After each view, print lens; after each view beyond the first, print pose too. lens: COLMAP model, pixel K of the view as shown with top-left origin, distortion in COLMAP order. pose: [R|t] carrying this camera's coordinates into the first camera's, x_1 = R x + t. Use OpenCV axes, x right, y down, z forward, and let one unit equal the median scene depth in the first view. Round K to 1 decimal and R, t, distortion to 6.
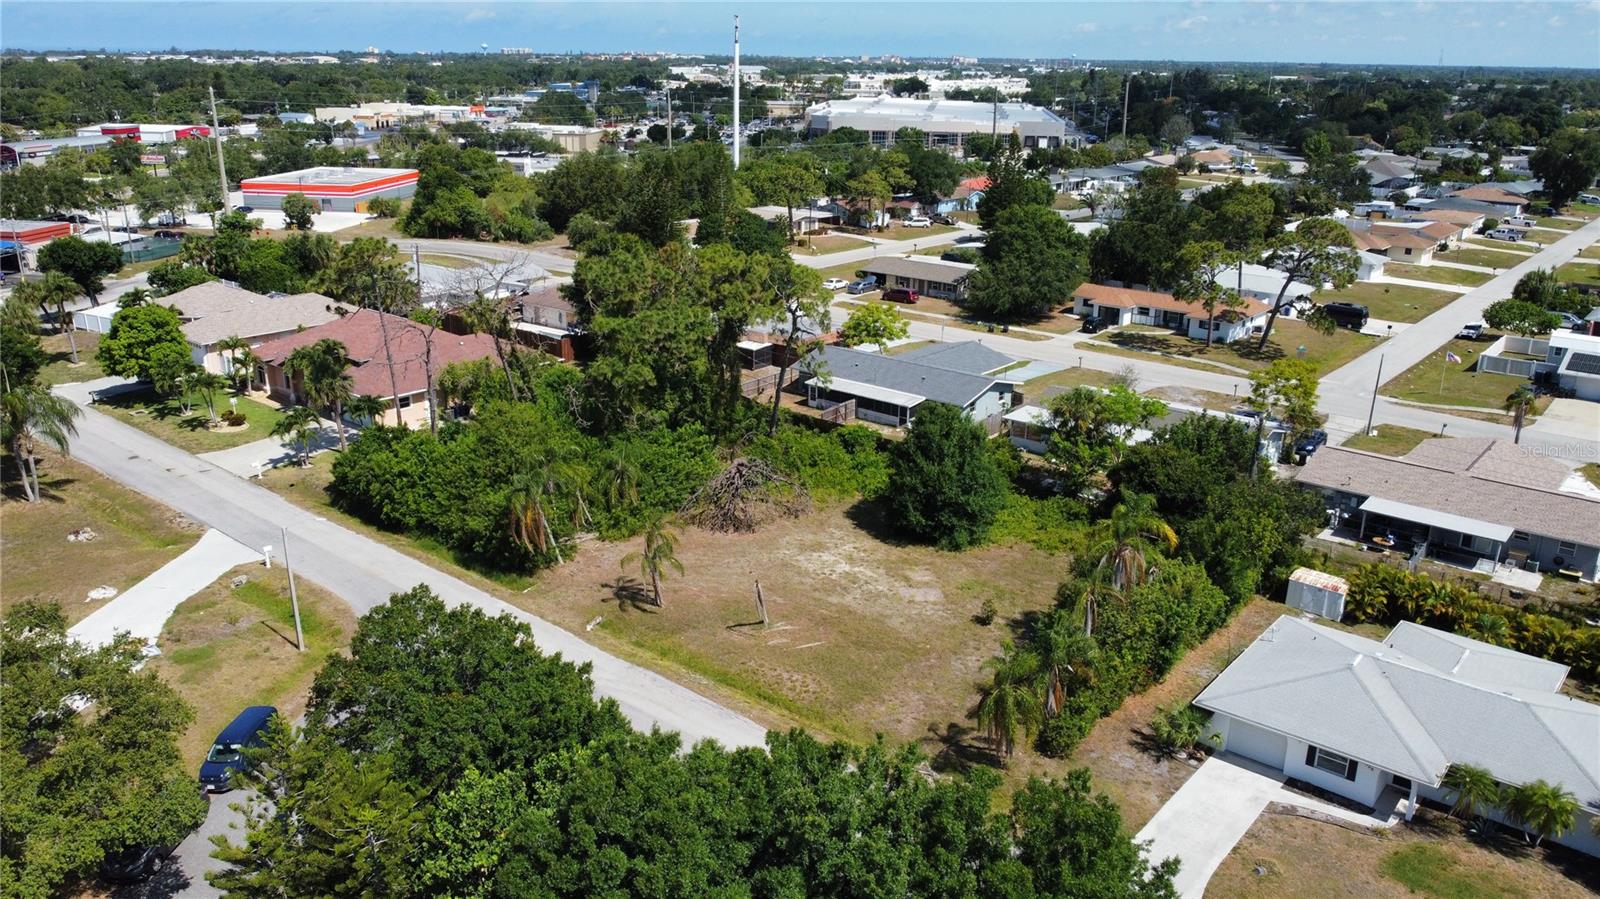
lens RADIAL K [[1204.9, 0, 797.8], [0, 1204.9, 450.5], [0, 0, 1]] dist [0.001377, -0.004711]
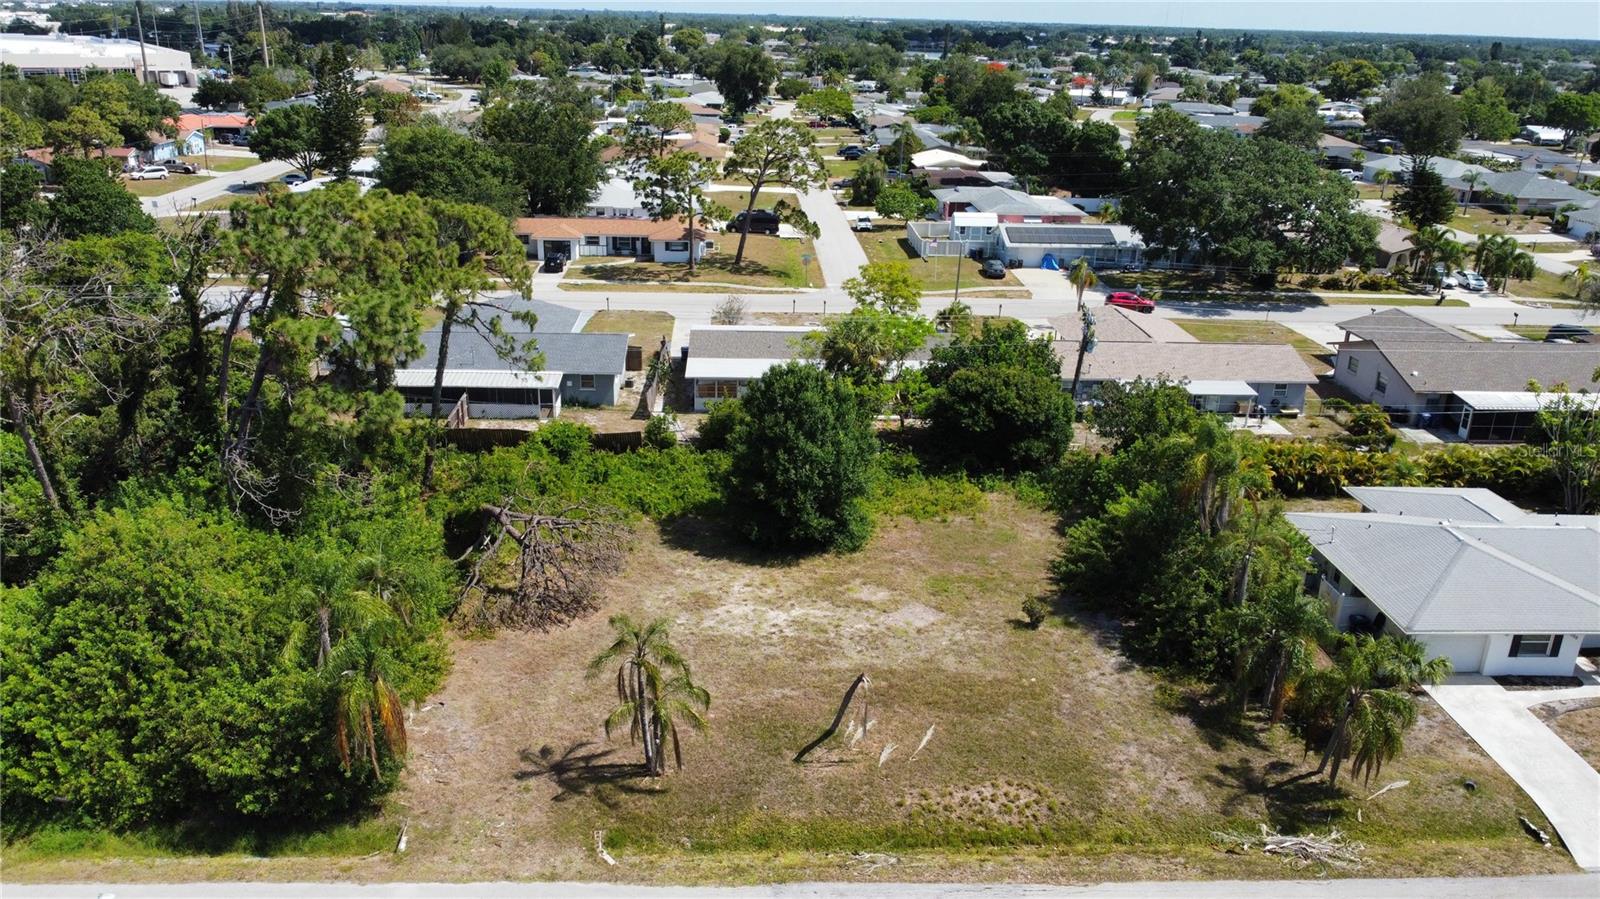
lens RADIAL K [[1204.9, 0, 795.5], [0, 1204.9, 447.8], [0, 0, 1]] dist [0.001377, -0.004711]
pose [[0.738692, -0.223201, 0.636015, -0.272057], [0.195698, 0.973956, 0.114505, -0.054967], [-0.645008, 0.039883, 0.763134, 0.328405]]
